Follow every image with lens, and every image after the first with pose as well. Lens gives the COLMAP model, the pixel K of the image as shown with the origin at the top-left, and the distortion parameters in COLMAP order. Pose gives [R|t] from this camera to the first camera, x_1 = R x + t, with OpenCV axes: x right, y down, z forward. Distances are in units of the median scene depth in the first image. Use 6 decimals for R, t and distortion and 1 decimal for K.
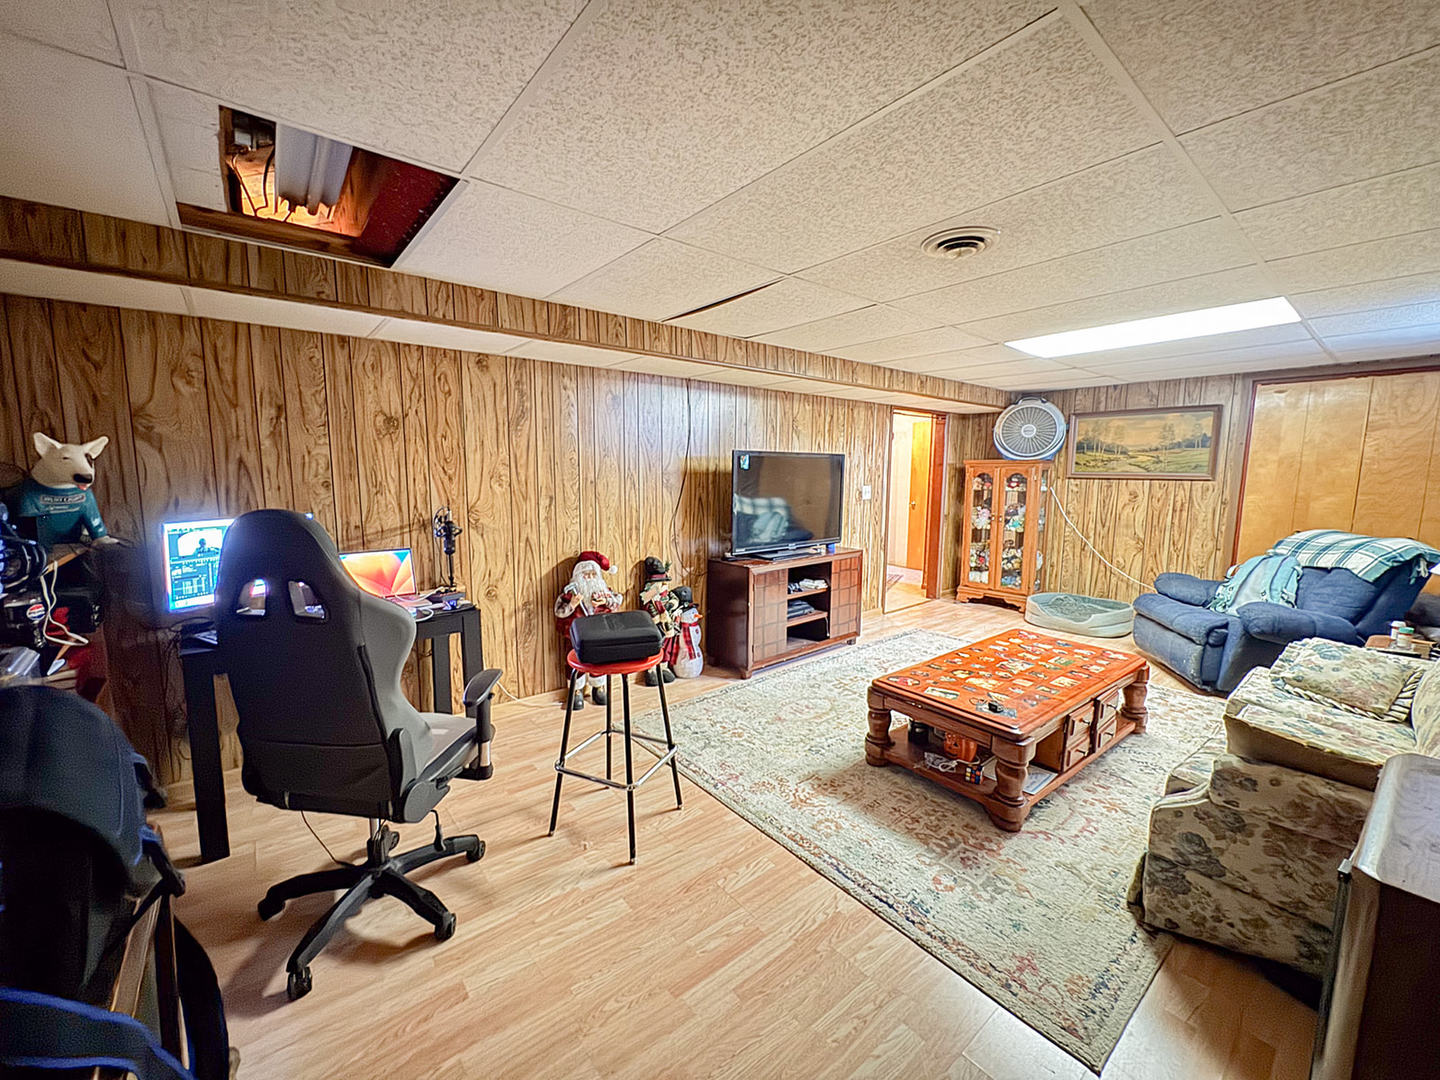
lens RADIAL K [[576.9, 0, 721.0], [0, 576.9, 539.6], [0, 0, 1]] dist [-0.003913, -0.000131]
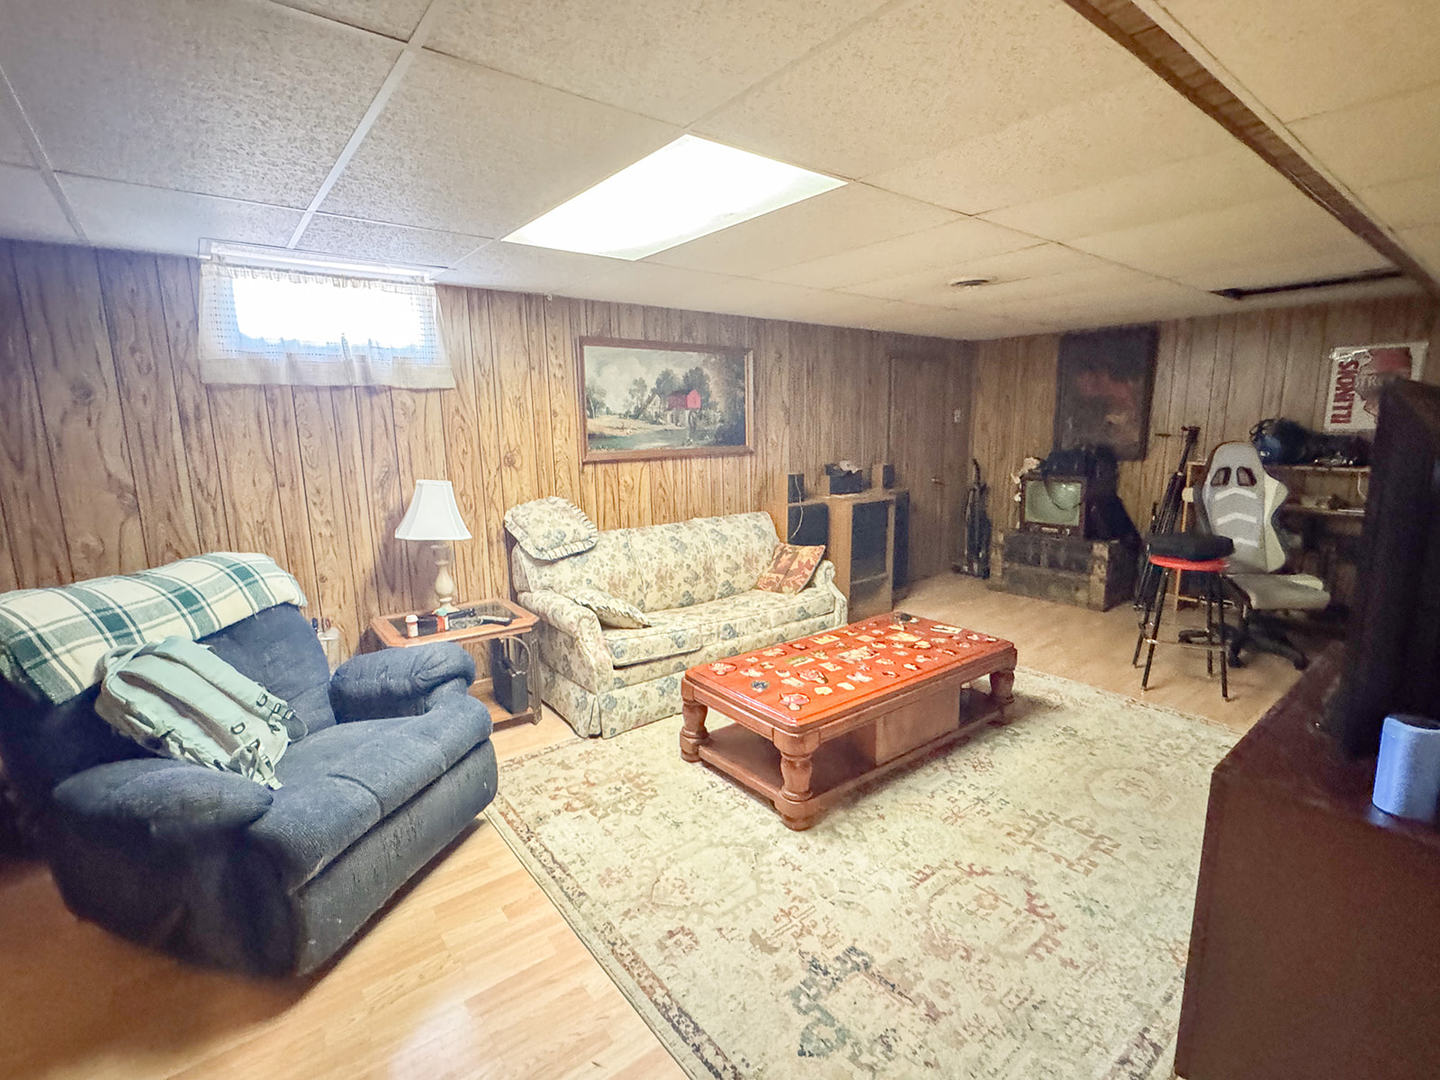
lens RADIAL K [[673.0, 0, 718.3], [0, 673.0, 539.2], [0, 0, 1]] dist [-0.002821, -0.000428]
pose [[-0.999792, 0.006368, 0.019397, 0.698211], [0.011771, 0.956078, 0.292876, -0.257981], [-0.016680, 0.293043, -0.955954, 1.926919]]
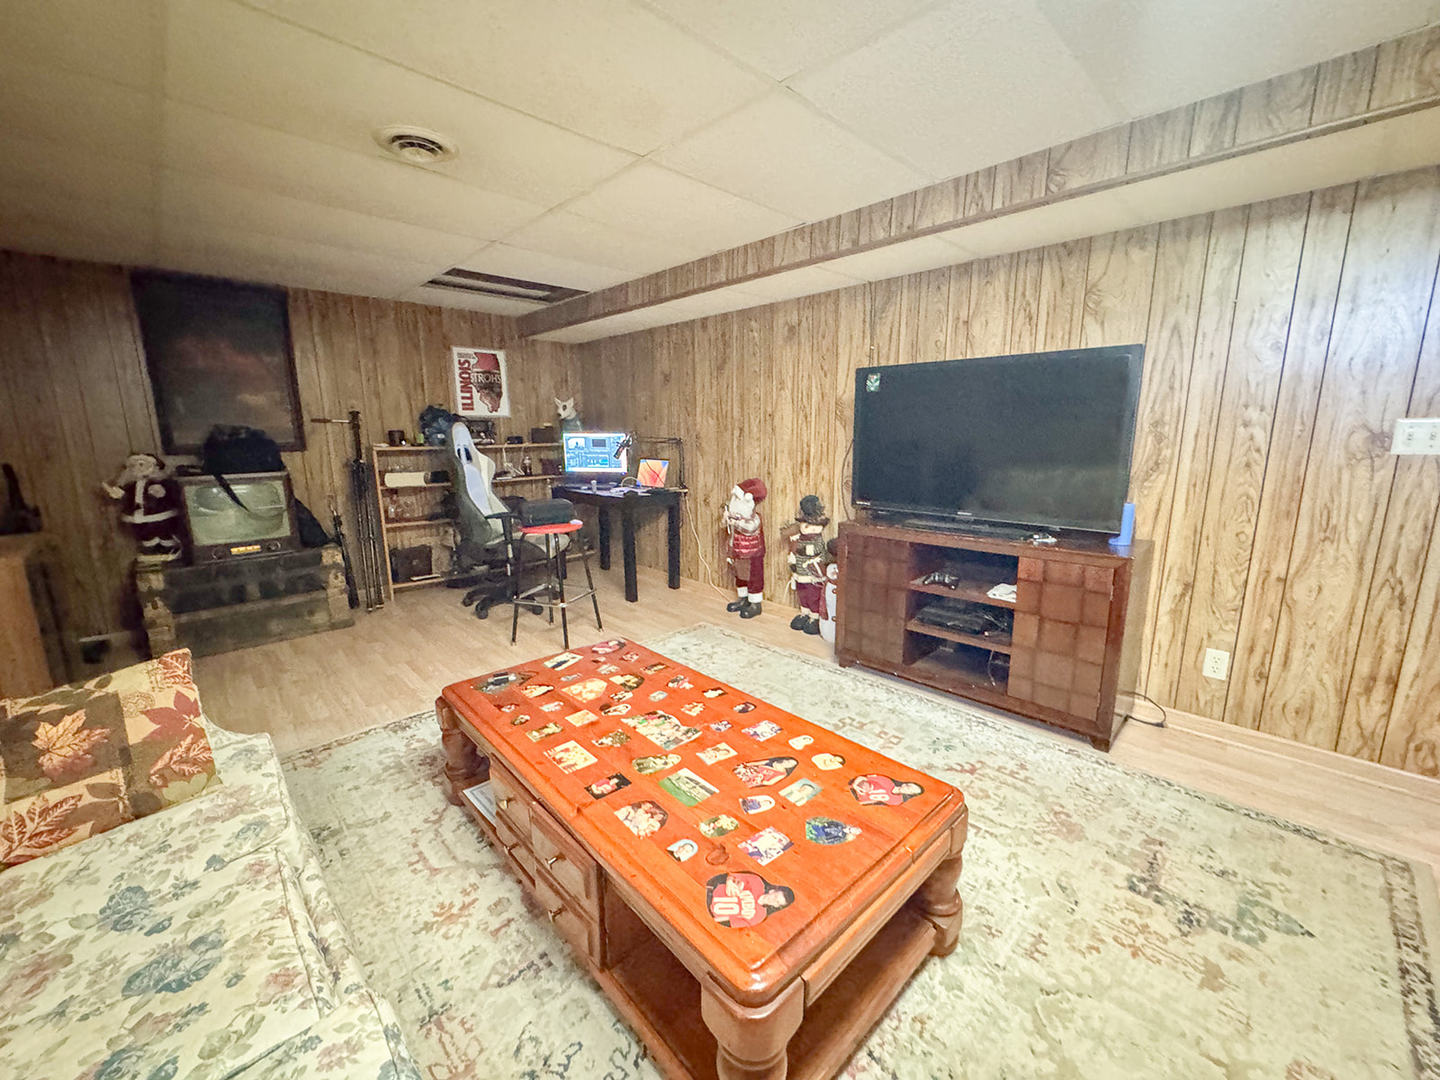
lens RADIAL K [[576.9, 0, 720.8], [0, 576.9, 539.7], [0, 0, 1]] dist [-0.003913, -0.000131]
pose [[0.080573, 0.183897, -0.979638, 1.010894], [-0.112529, 0.978228, 0.174377, -0.059360], [0.990376, 0.096188, 0.099513, 0.973771]]
